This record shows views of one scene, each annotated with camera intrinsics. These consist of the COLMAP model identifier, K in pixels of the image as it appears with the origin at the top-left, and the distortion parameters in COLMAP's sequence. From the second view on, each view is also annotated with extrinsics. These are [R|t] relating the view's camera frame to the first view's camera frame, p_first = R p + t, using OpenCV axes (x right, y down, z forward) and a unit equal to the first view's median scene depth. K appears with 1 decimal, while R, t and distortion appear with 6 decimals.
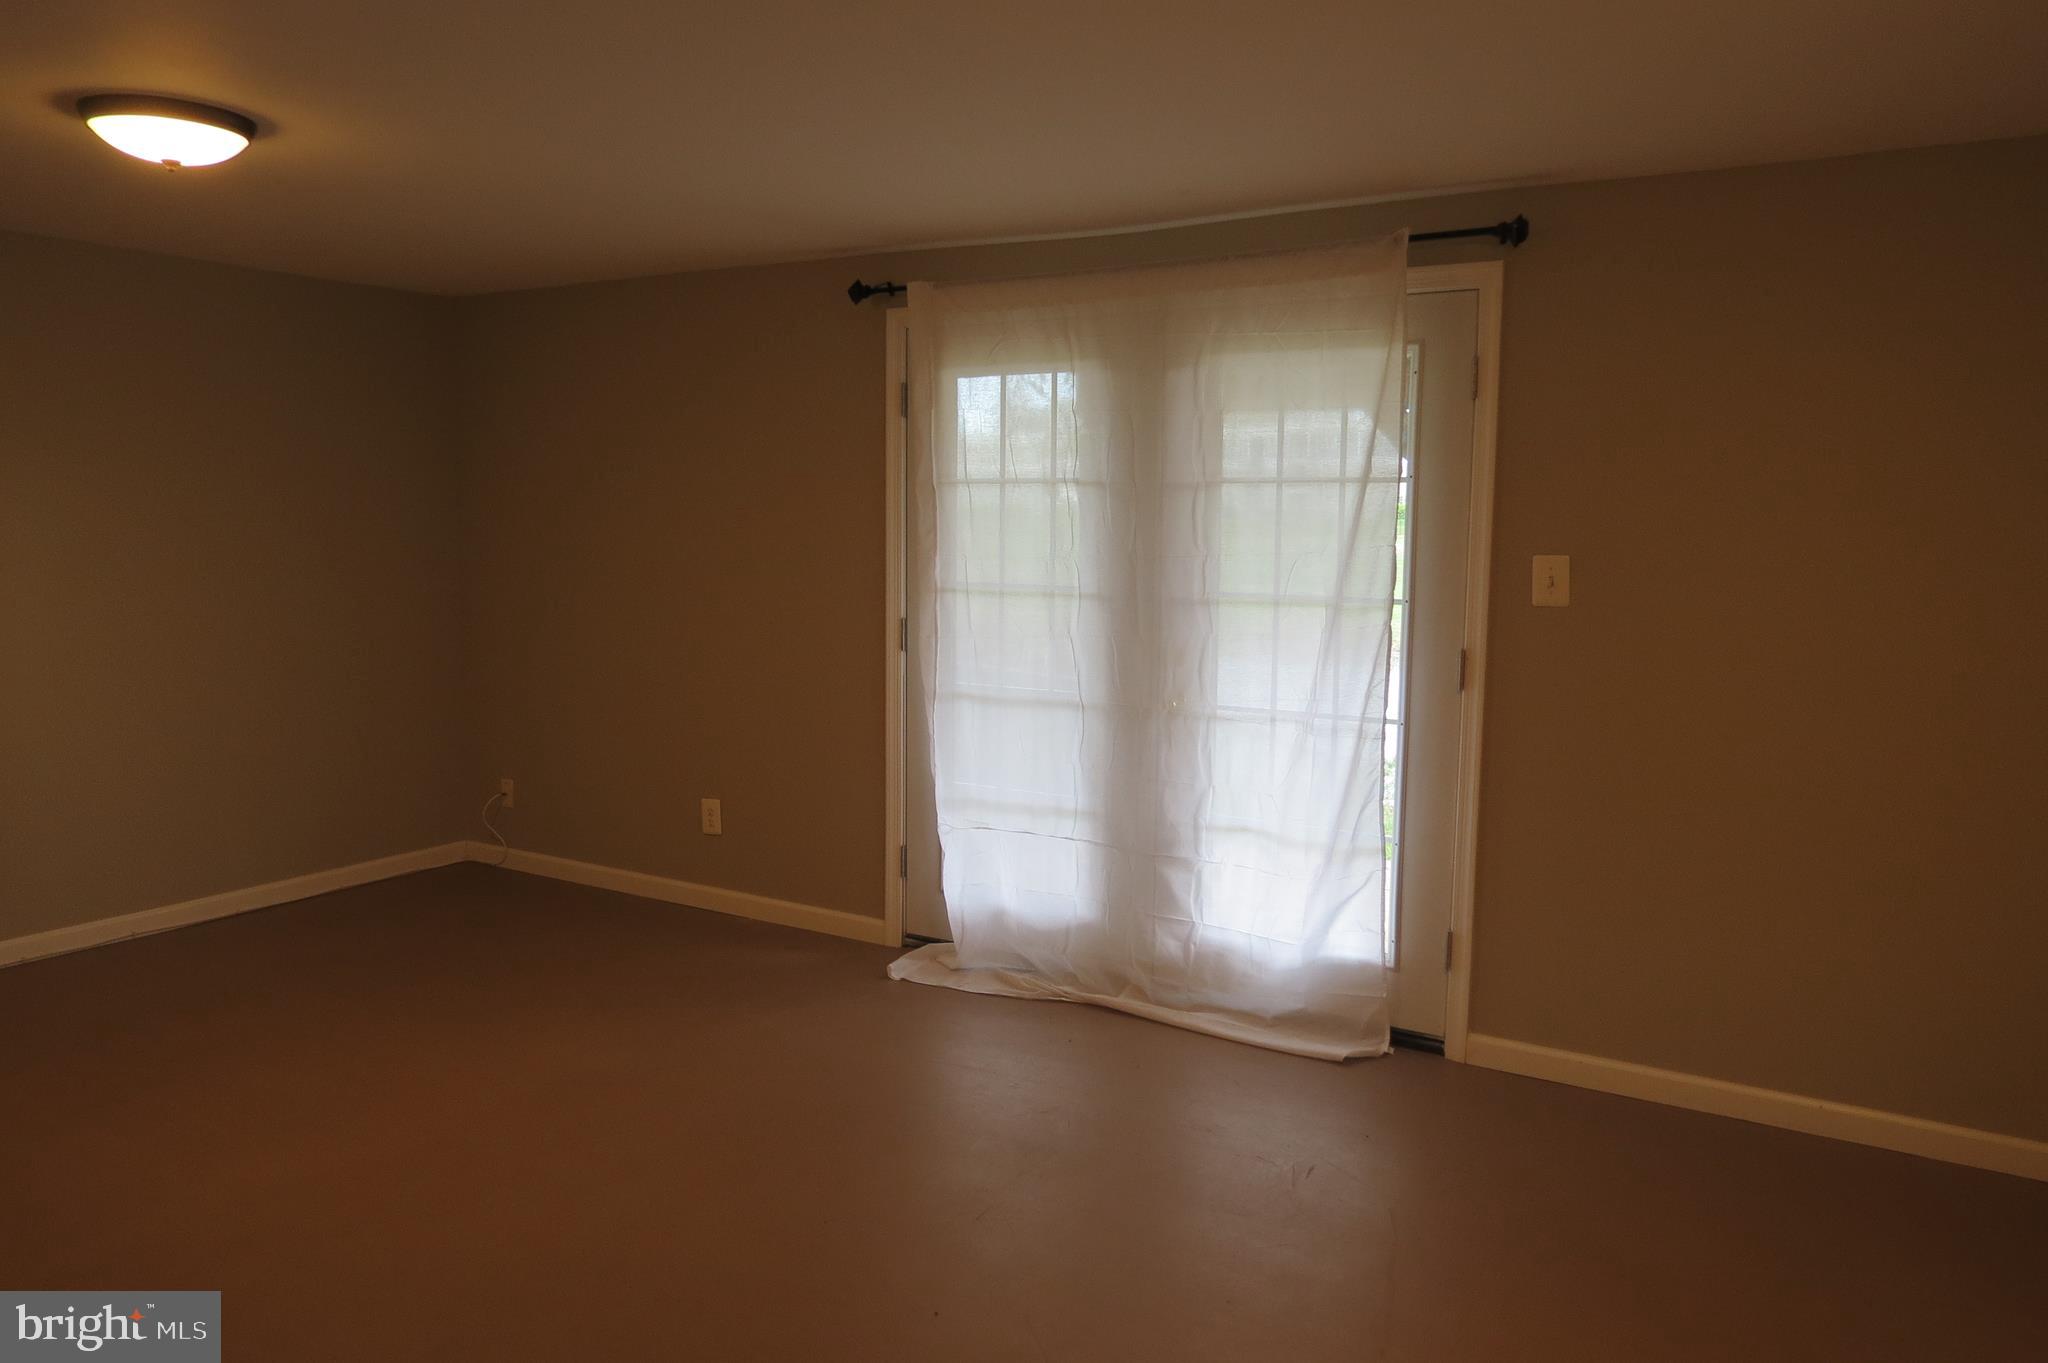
lens RADIAL K [[1467.1, 0, 1033.4], [0, 1467.1, 677.7], [0, 0, 1]] dist [-0.000463, -0.049322]
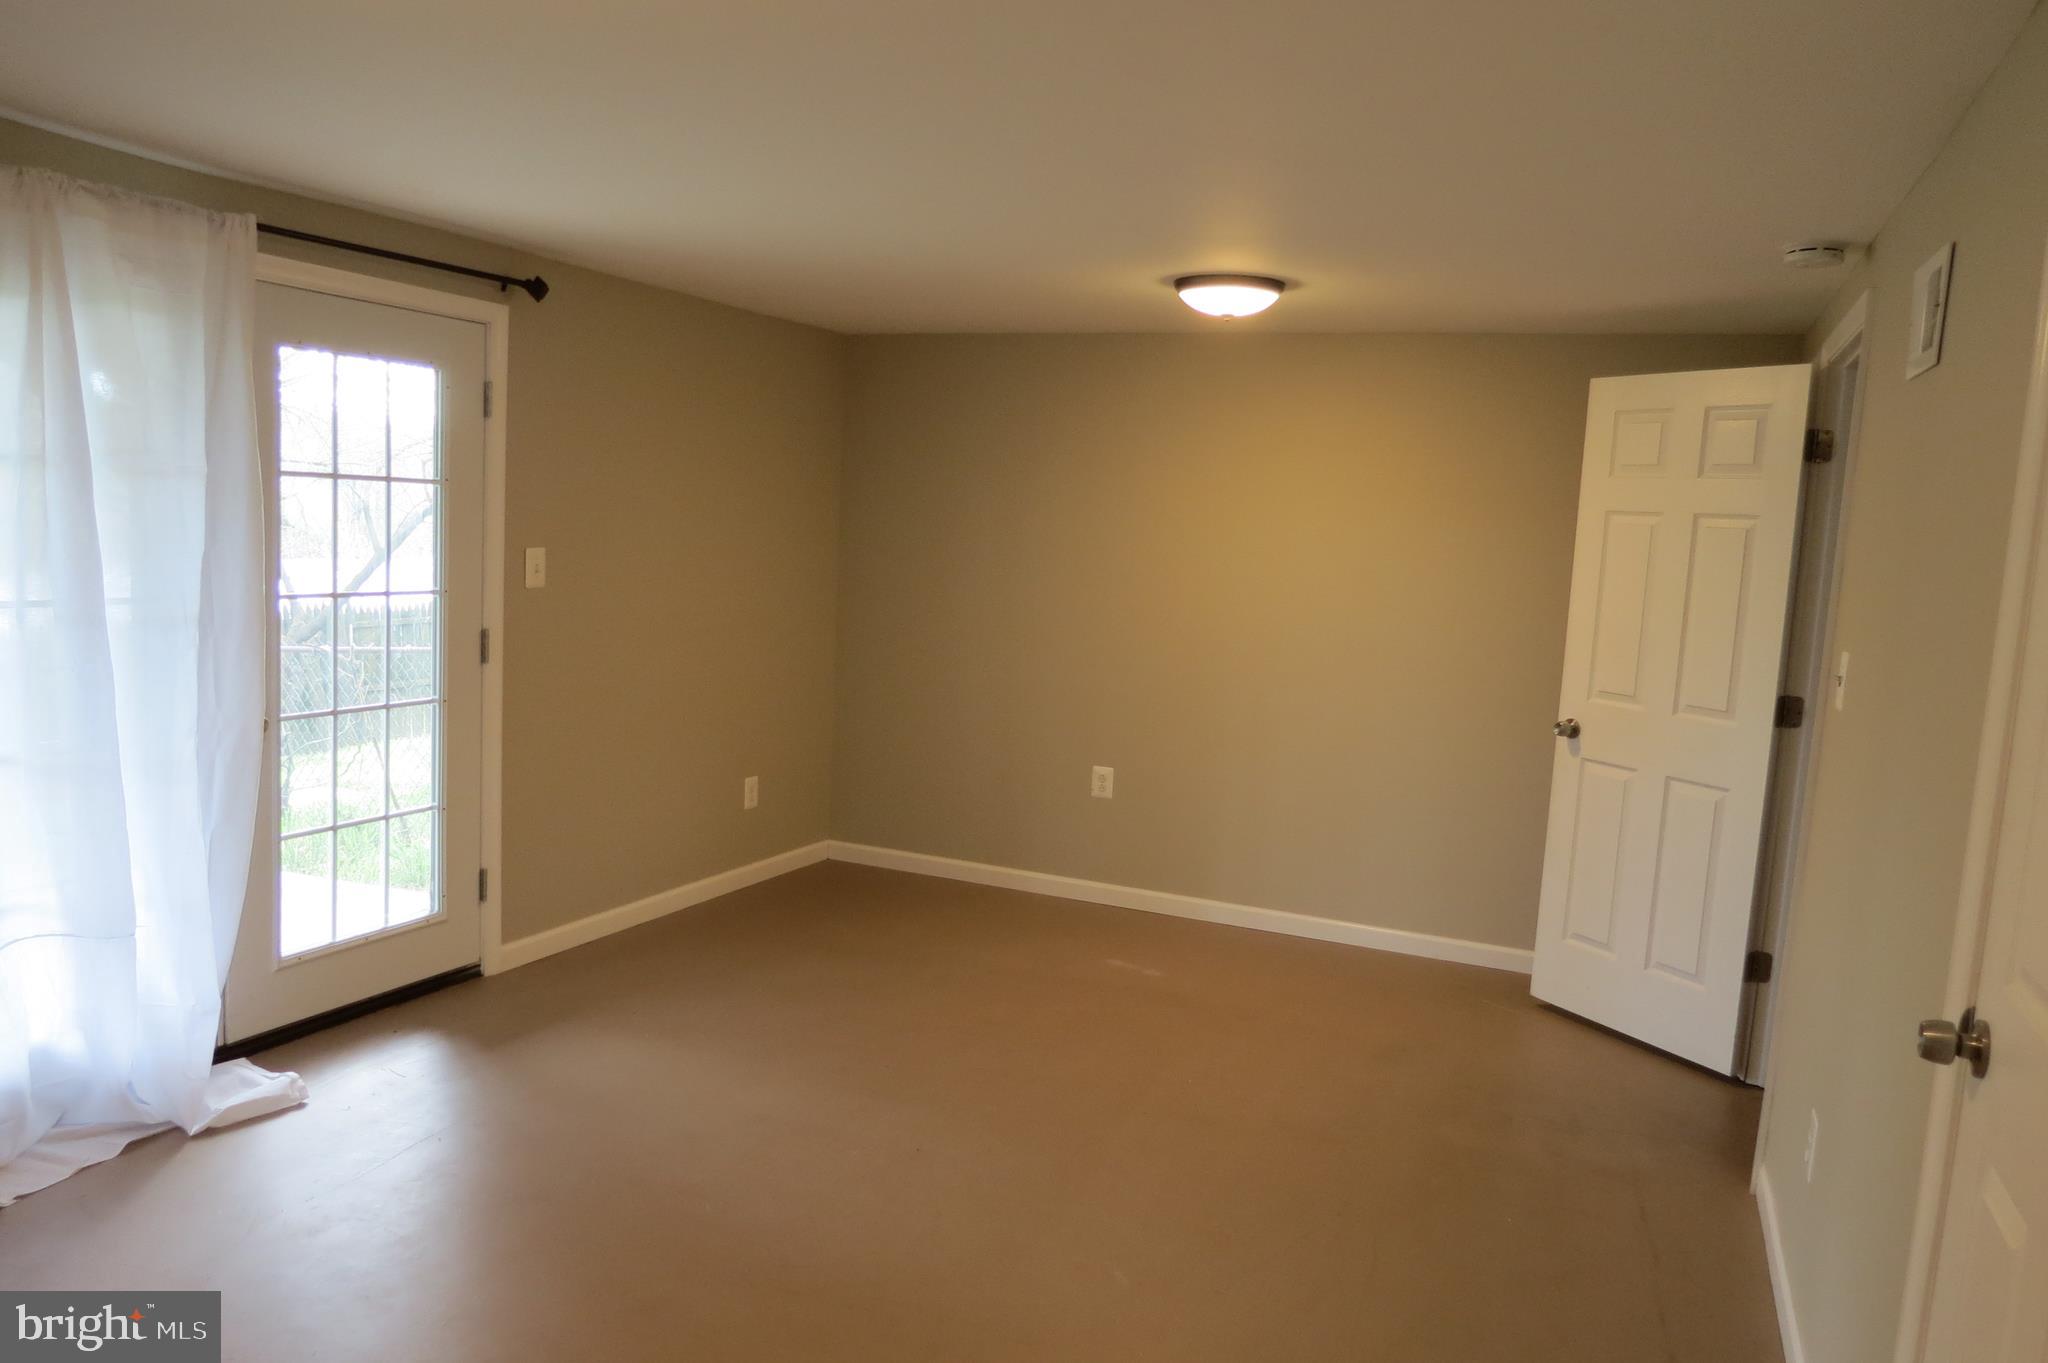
lens RADIAL K [[1463.5, 0, 1024.0], [0, 1463.5, 681.5], [0, 0, 1]] dist [-0.007558, -0.001566]
pose [[-0.141033, -0.129542, 0.981493, -0.843838], [0.052582, 0.989023, 0.138091, -0.106554], [-0.988608, 0.071085, -0.132673, 0.664474]]
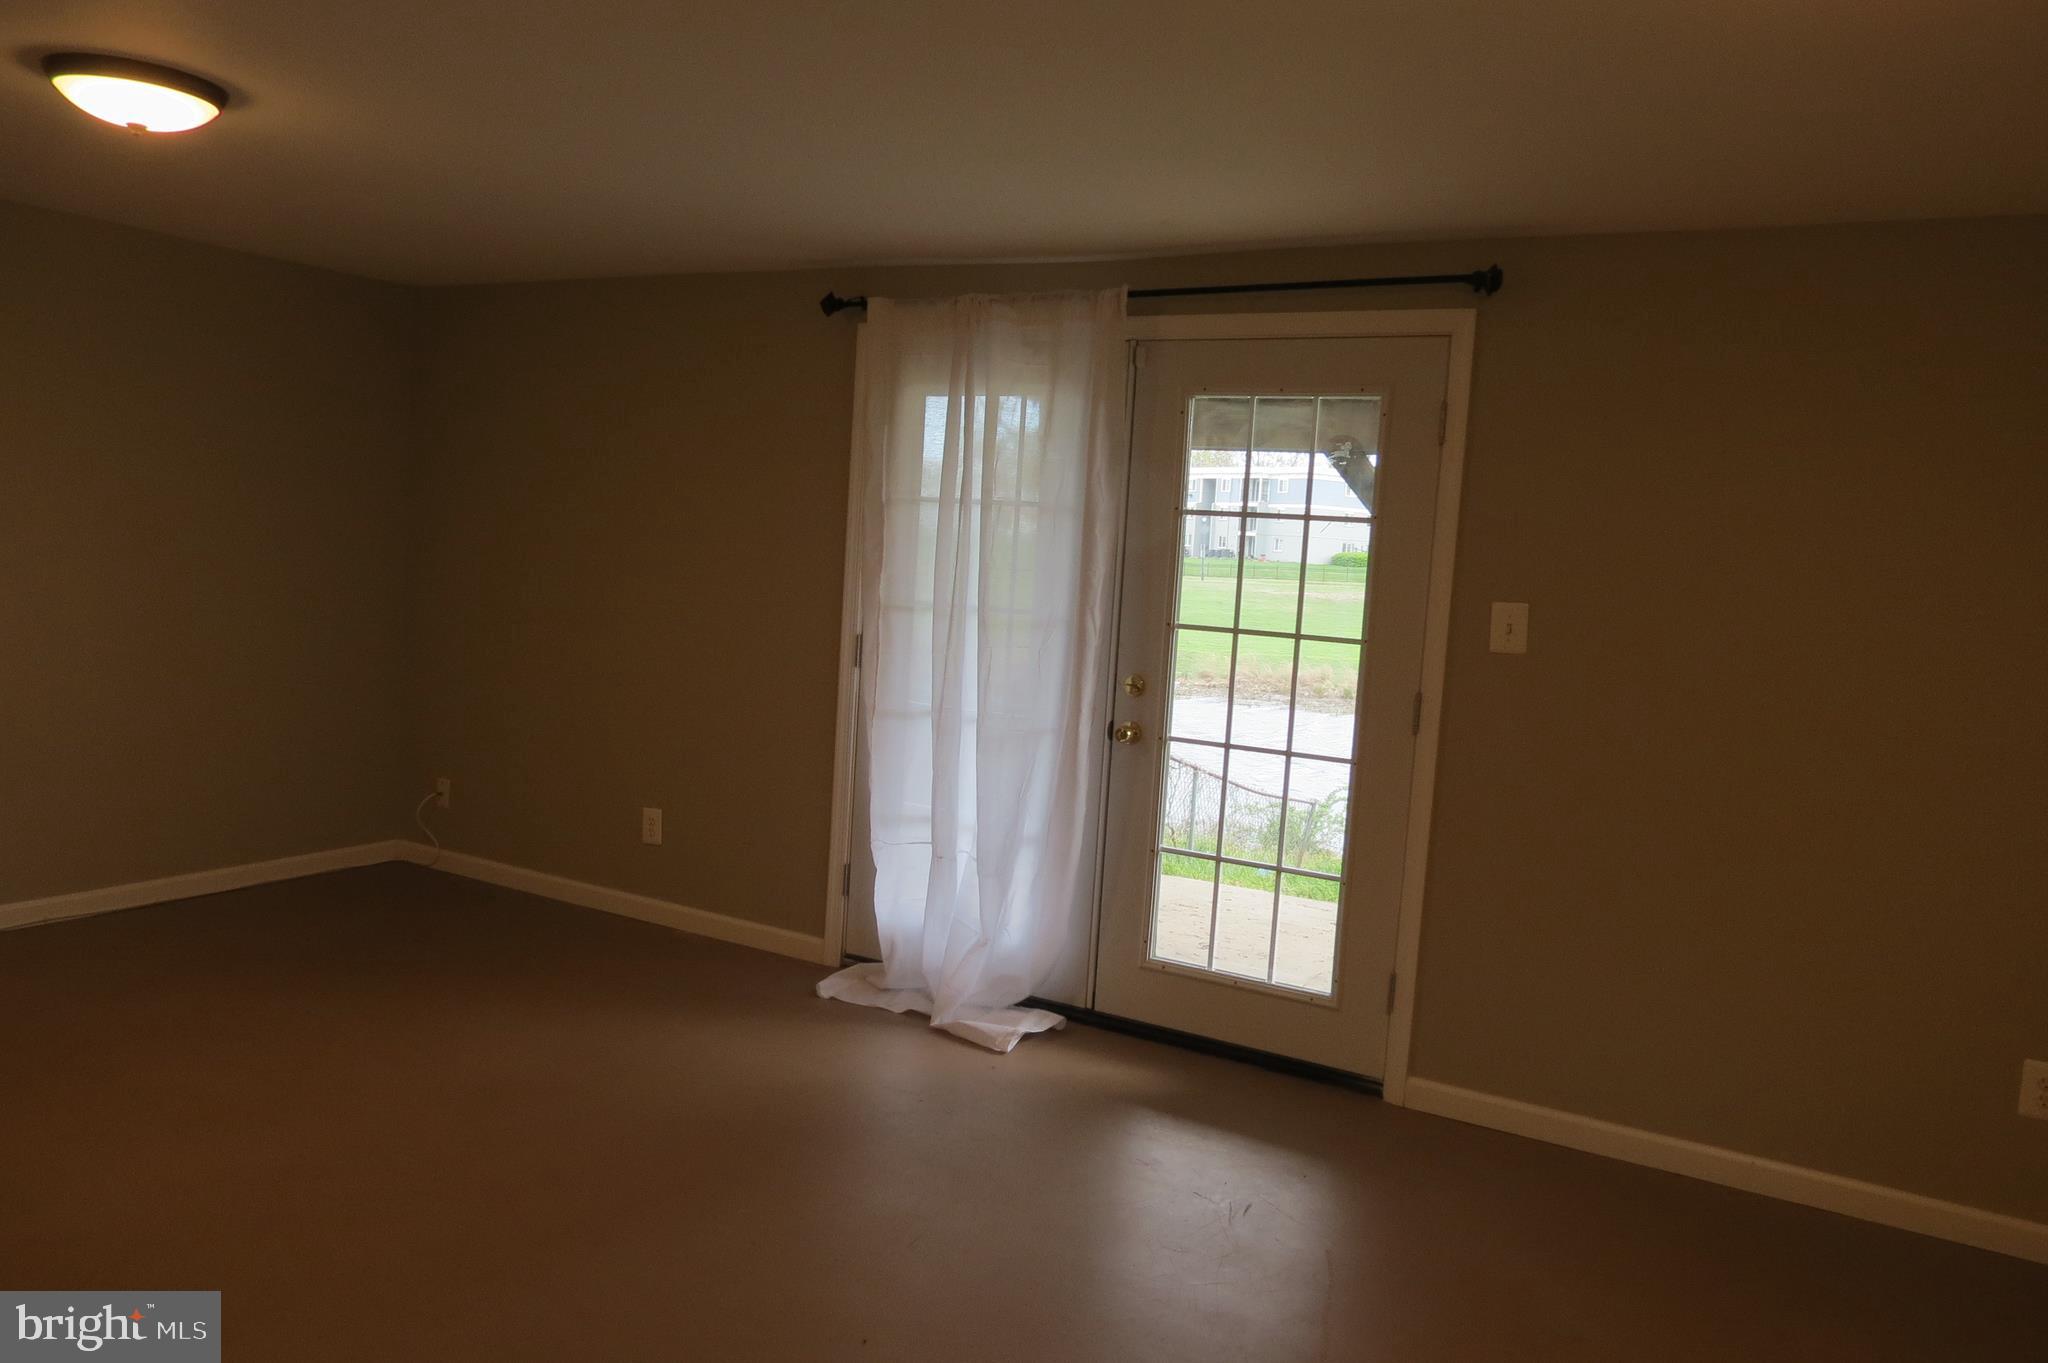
lens RADIAL K [[1463.5, 0, 1024.0], [0, 1463.5, 681.5], [0, 0, 1]] dist [-0.007558, -0.001566]
pose [[0.998238, 0.046088, 0.037367, -0.013551], [-0.045627, 0.998873, -0.013096, -0.001047], [-0.037928, 0.011368, 0.999216, 0.008721]]
